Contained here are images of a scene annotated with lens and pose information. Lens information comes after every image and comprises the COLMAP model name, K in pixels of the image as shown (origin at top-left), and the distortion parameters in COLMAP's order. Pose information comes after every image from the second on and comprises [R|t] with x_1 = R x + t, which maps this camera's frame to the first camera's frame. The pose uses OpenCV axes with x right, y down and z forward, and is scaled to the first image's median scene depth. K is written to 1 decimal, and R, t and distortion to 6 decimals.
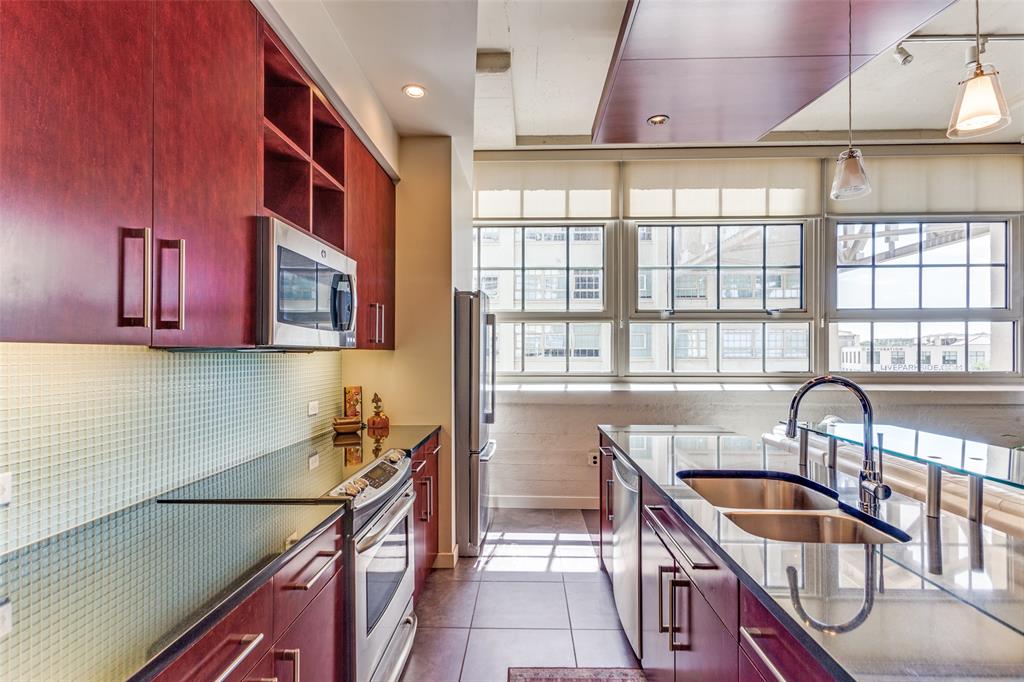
lens RADIAL K [[491.4, 0, 510.7], [0, 491.4, 350.3], [0, 0, 1]] dist [0.002969, 0.000055]
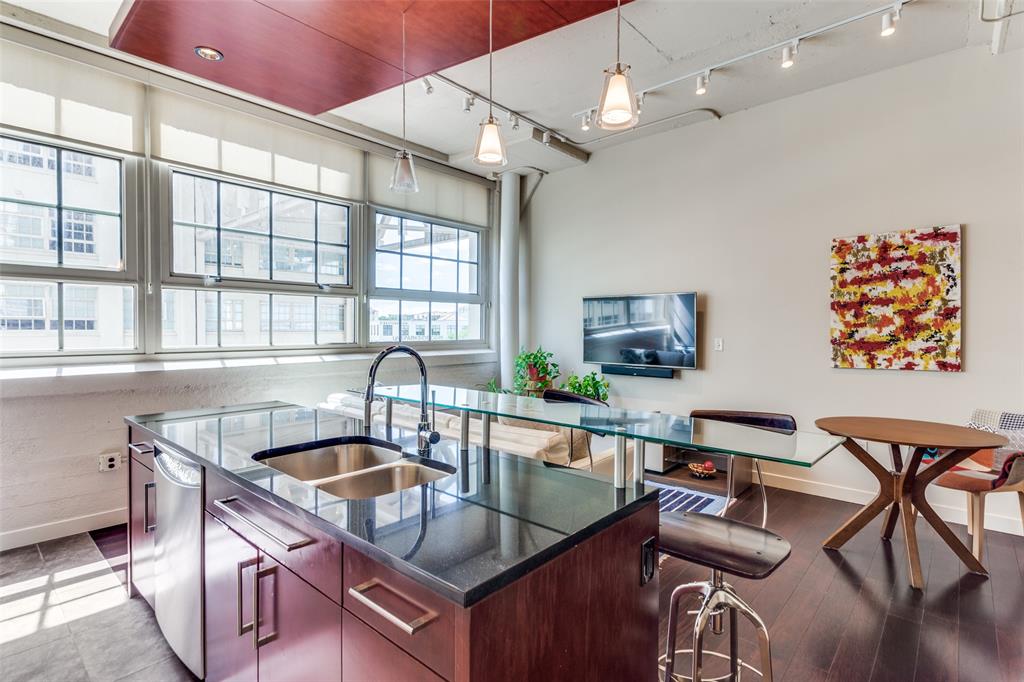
lens RADIAL K [[497.0, 0, 511.9], [0, 497.0, 338.2], [0, 0, 1]] dist [0.000398, -0.000764]
pose [[0.637377, -0.014362, 0.770418, -0.026821], [-0.008986, 0.999620, 0.026069, 0.000859], [-0.770500, -0.023539, 0.637005, 0.019244]]
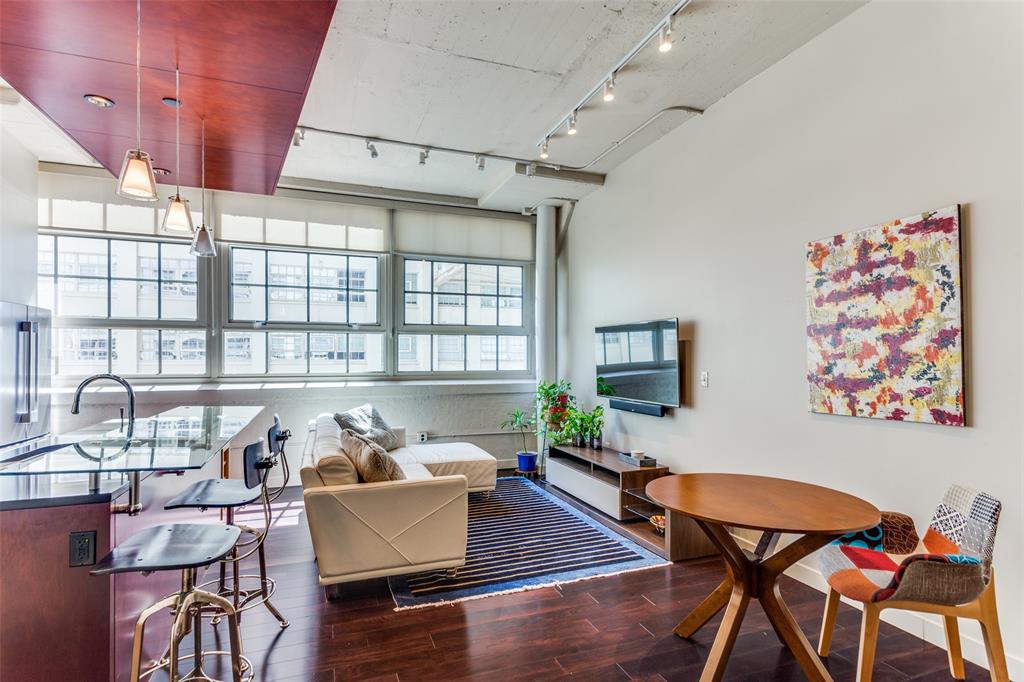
lens RADIAL K [[493.9, 0, 510.3], [0, 493.9, 357.6], [0, 0, 1]] dist [-0.000215, -0.000148]
pose [[0.920318, 0.000940, 0.391171, 0.419768], [-0.004407, 0.999959, 0.007966, -0.006378], [-0.391147, -0.009055, 0.920284, -0.337365]]
